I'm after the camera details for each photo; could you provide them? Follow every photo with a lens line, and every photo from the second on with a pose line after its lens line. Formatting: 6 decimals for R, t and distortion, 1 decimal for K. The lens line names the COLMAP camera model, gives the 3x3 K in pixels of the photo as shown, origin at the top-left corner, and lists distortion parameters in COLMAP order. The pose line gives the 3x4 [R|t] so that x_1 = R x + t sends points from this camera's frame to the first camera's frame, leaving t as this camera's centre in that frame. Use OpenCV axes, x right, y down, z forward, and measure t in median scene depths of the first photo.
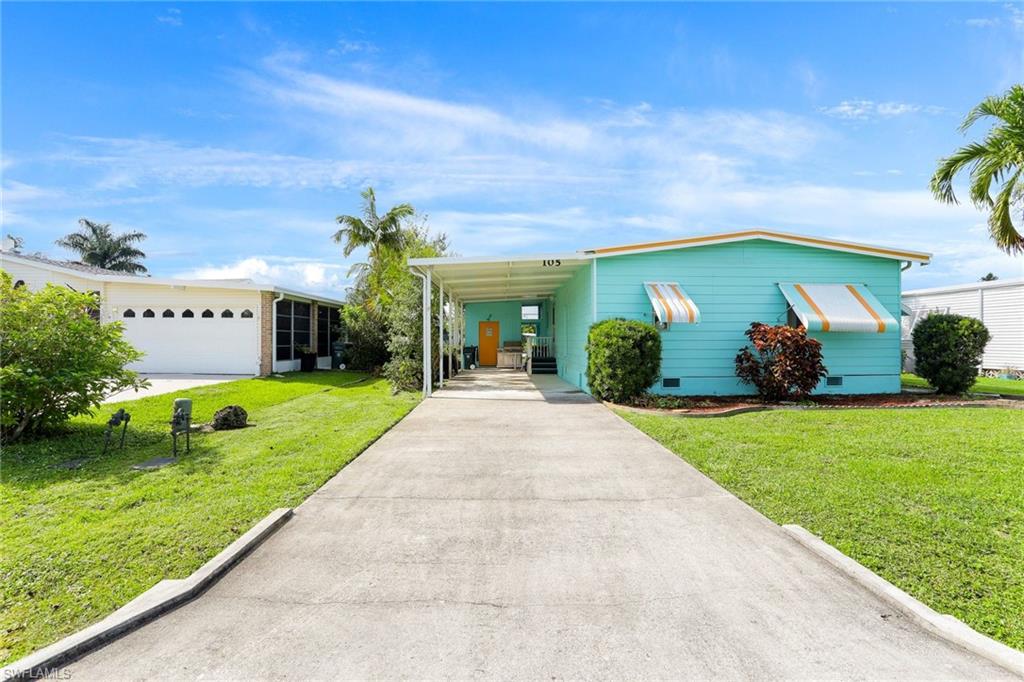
lens RADIAL K [[492.9, 0, 511.4], [0, 492.9, 337.8], [0, 0, 1]] dist [-0.040378, 0.001320]
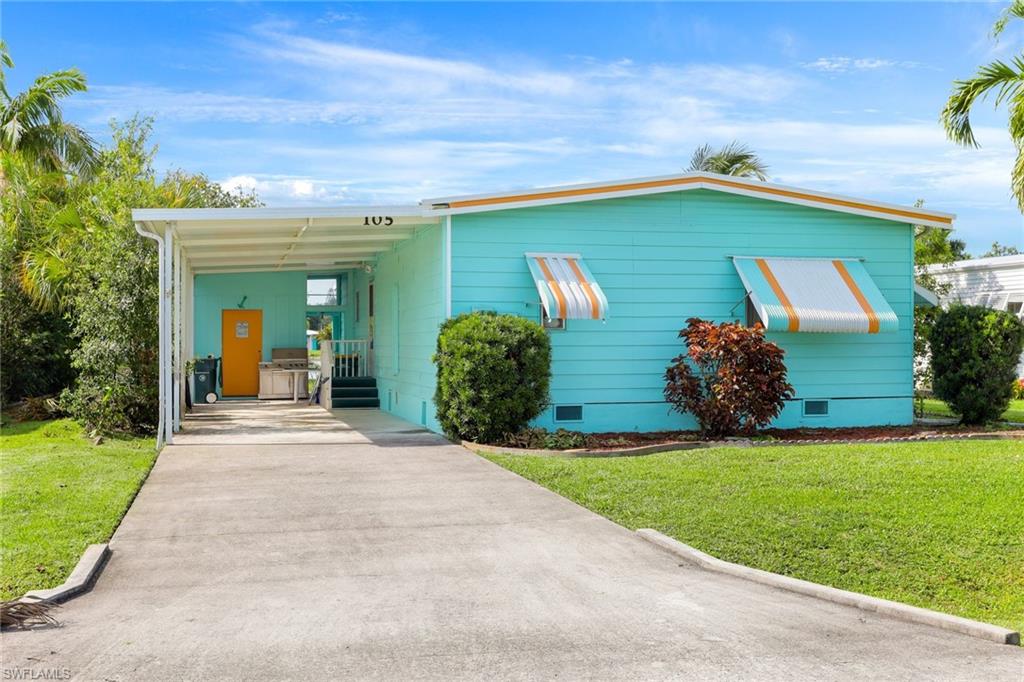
lens RADIAL K [[492.9, 0, 515.1], [0, 492.9, 348.9], [0, 0, 1]] dist [-0.040378, 0.001320]
pose [[0.956544, -0.003326, 0.291568, 0.075424], [0.001582, 0.999979, 0.006216, 0.005022], [-0.291583, -0.005484, 0.956530, 0.416611]]
